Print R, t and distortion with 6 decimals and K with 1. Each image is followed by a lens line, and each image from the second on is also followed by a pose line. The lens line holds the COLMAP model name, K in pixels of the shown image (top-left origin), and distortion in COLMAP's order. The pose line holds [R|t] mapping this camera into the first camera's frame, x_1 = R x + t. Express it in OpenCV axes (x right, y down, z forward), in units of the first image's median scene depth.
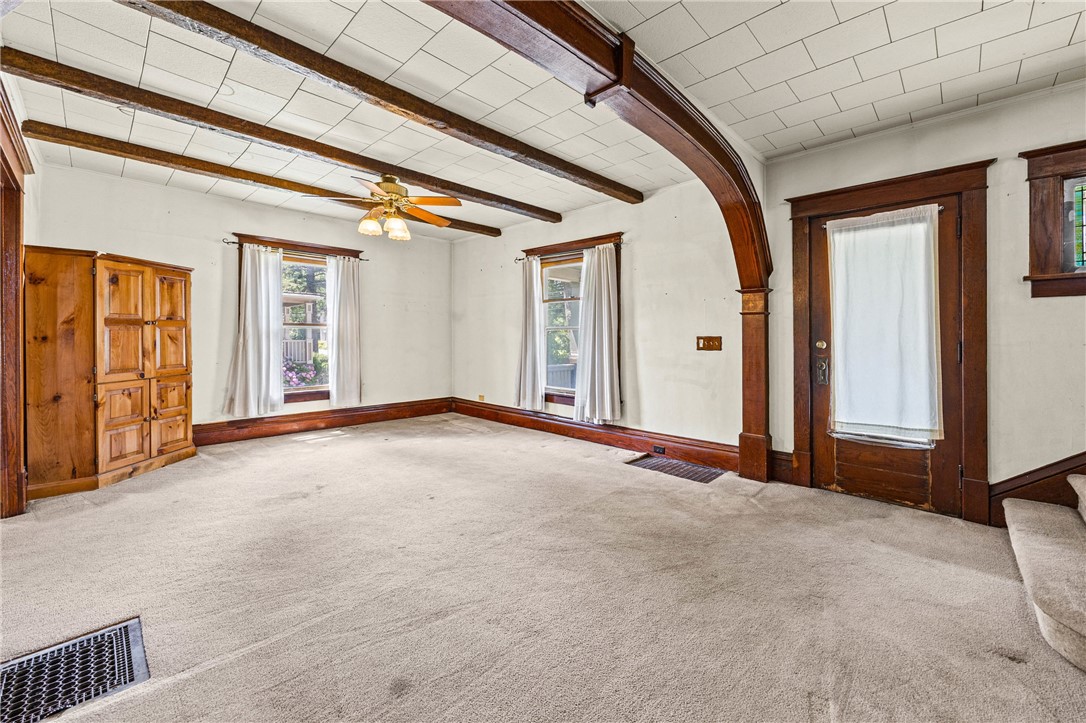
lens RADIAL K [[436.6, 0, 546.3], [0, 436.6, 343.2], [0, 0, 1]] dist [-0.003270, -0.000043]
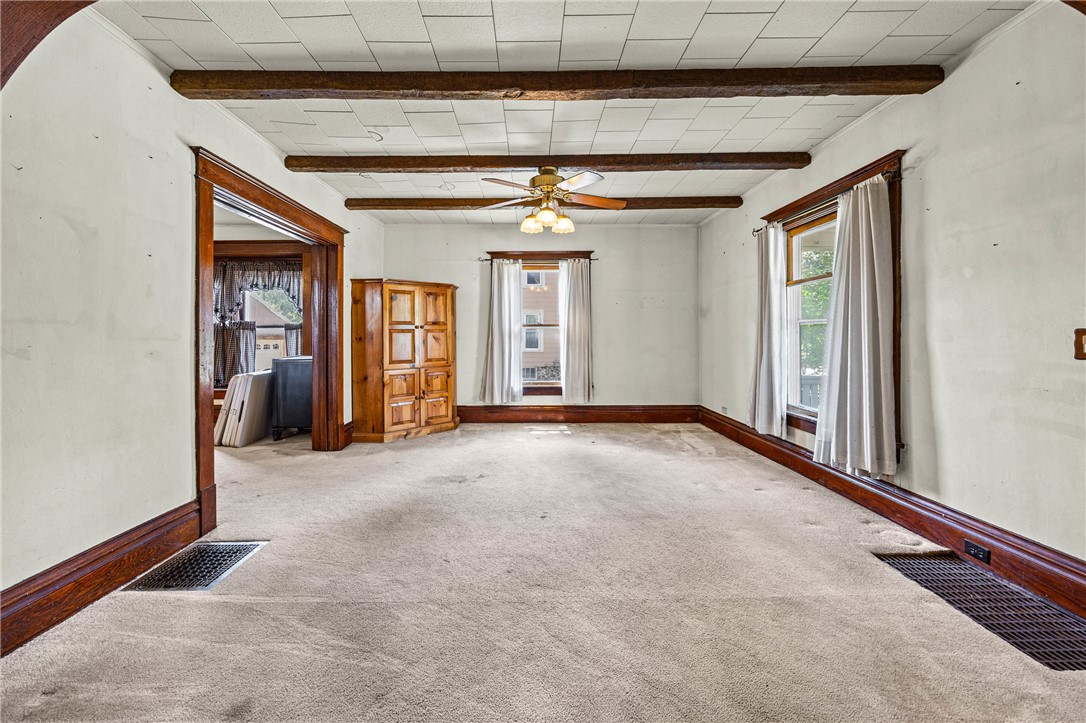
lens RADIAL K [[430.0, 0, 555.3], [0, 430.0, 341.4], [0, 0, 1]] dist [-0.004126, 0.000304]
pose [[0.695052, 0.000008, -0.718959, 0.276847], [-0.002333, 0.999995, -0.002243, 0.000091], [0.718955, 0.003236, 0.695049, 0.296337]]
